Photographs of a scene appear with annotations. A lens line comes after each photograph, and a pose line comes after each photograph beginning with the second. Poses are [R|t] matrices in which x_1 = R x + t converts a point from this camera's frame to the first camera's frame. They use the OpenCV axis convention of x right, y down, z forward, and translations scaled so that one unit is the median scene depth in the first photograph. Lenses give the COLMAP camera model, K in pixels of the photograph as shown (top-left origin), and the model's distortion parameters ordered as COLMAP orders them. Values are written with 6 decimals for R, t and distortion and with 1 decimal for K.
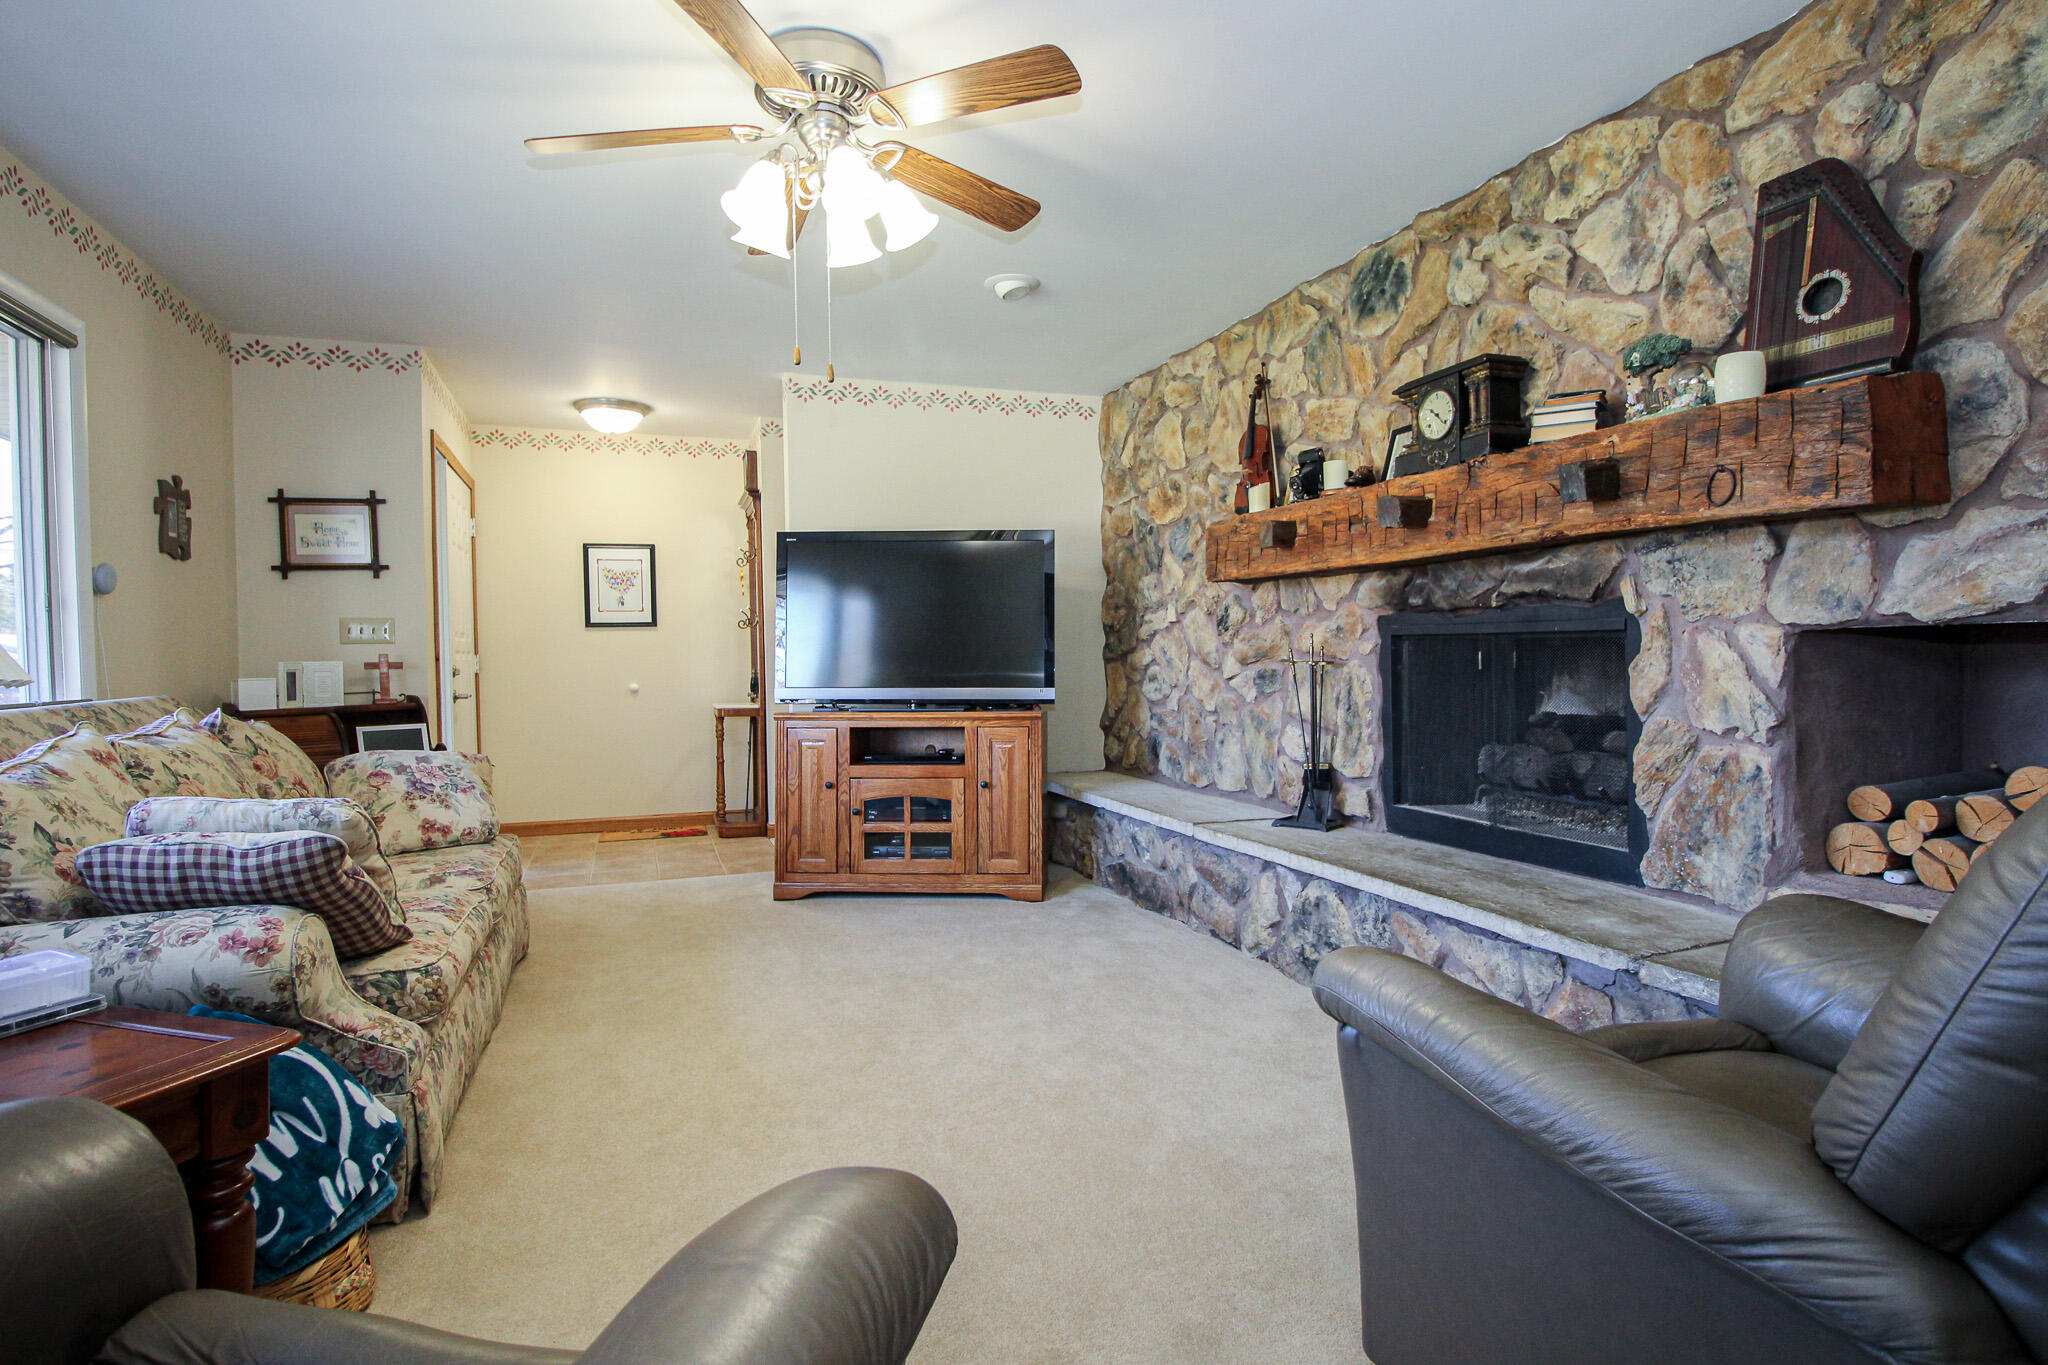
lens RADIAL K [[1078.2, 0, 1035.9], [0, 1078.2, 669.9], [0, 0, 1]] dist [-0.000158, -0.000274]
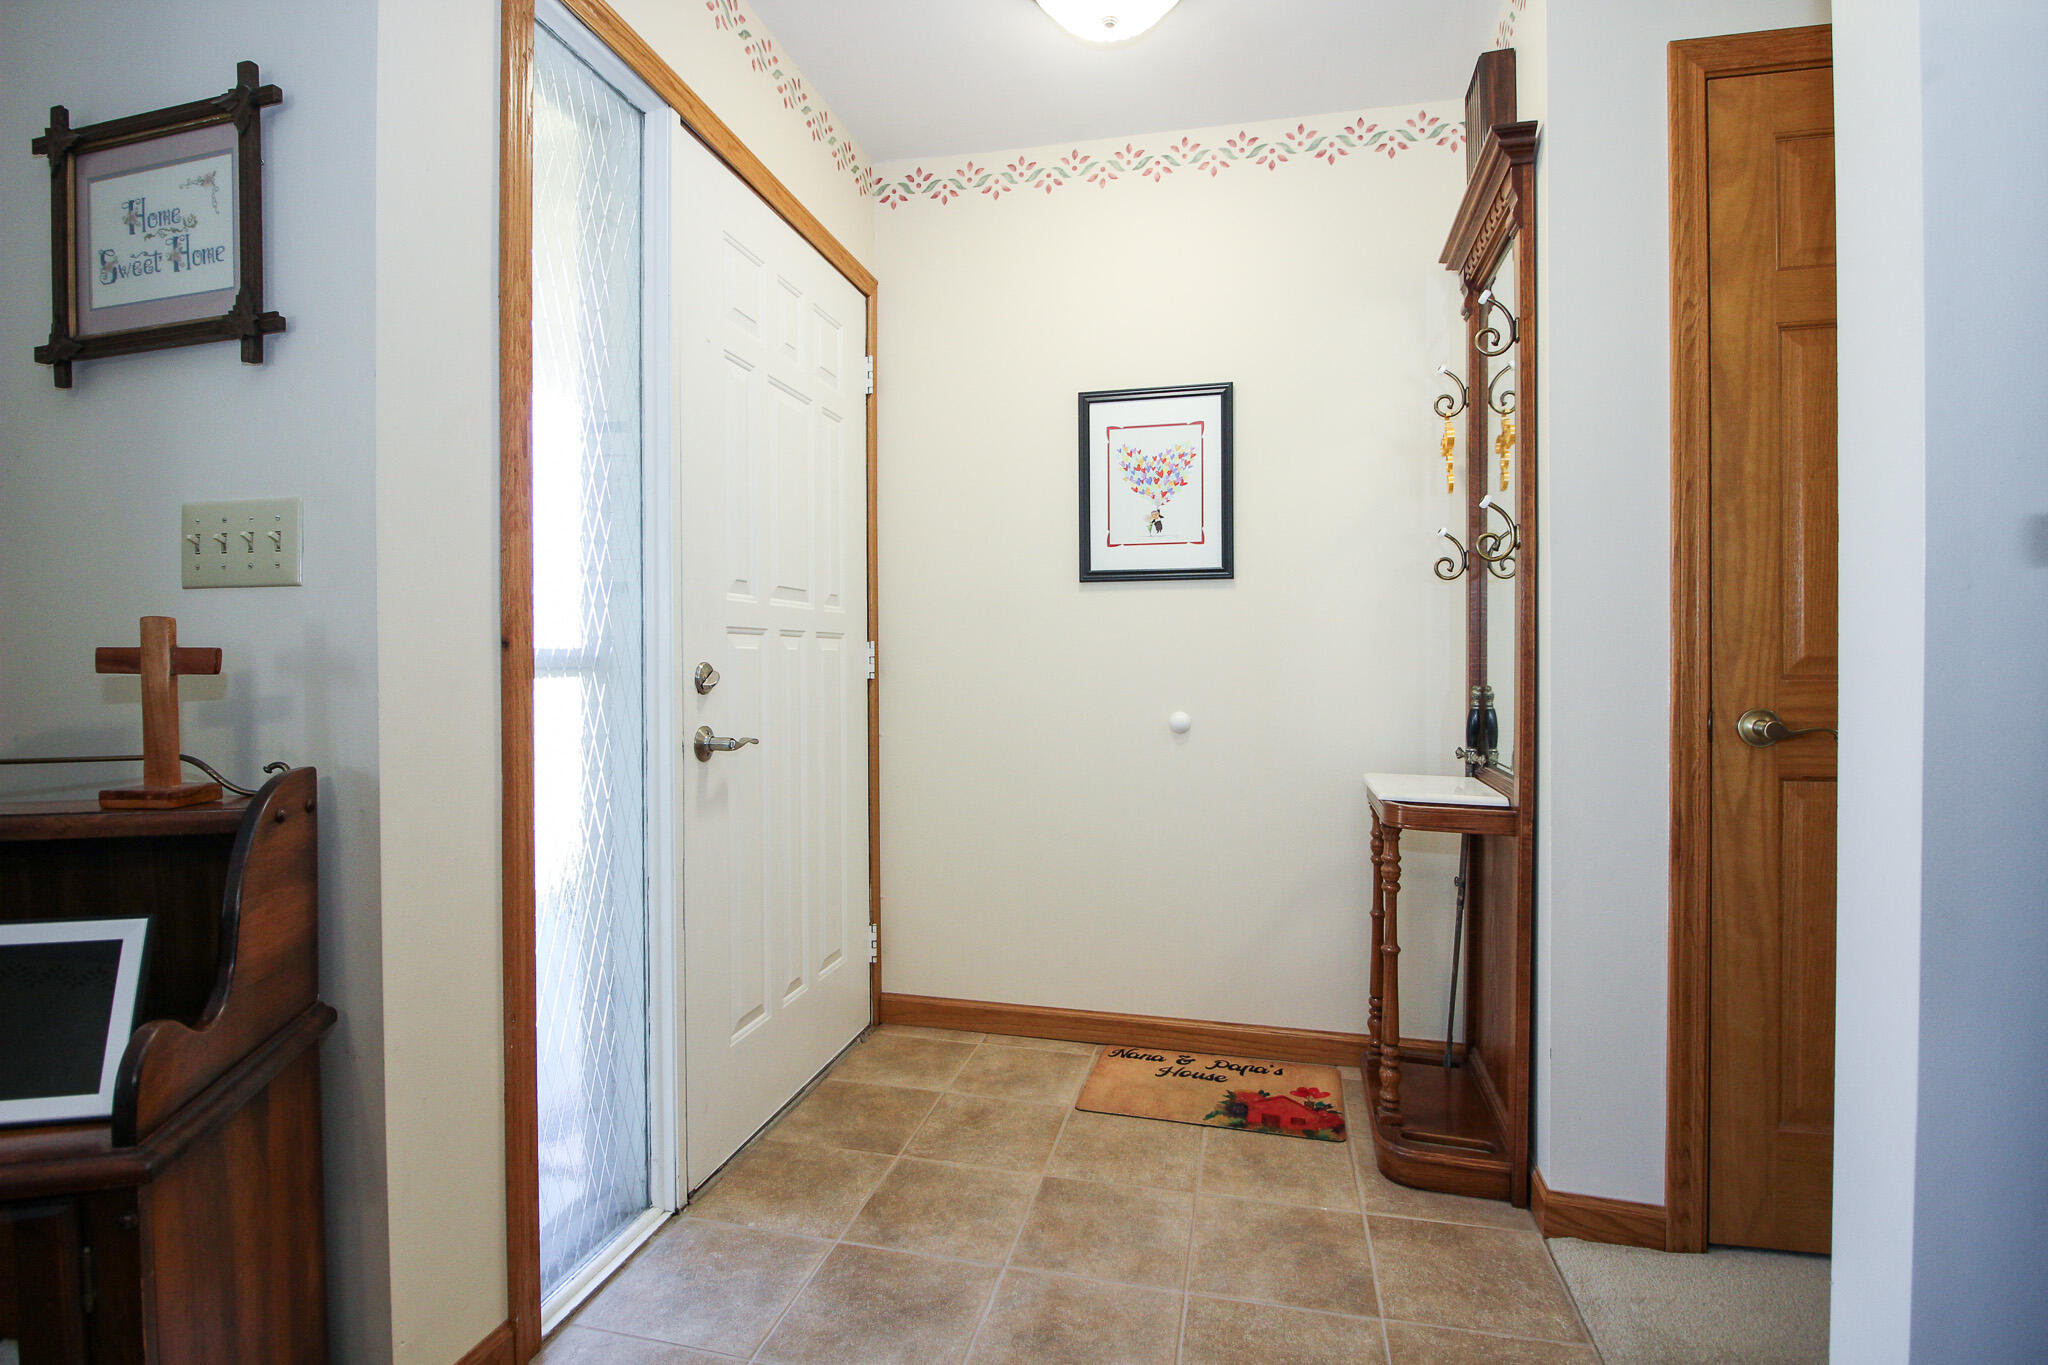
lens RADIAL K [[1078.2, 0, 1035.9], [0, 1078.2, 669.9], [0, 0, 1]] dist [-0.000158, -0.000274]
pose [[0.842158, 0.019071, -0.538894, -0.204715], [-0.019911, 0.999793, 0.004265, -0.004975], [0.538863, 0.007138, 0.842363, 0.654816]]
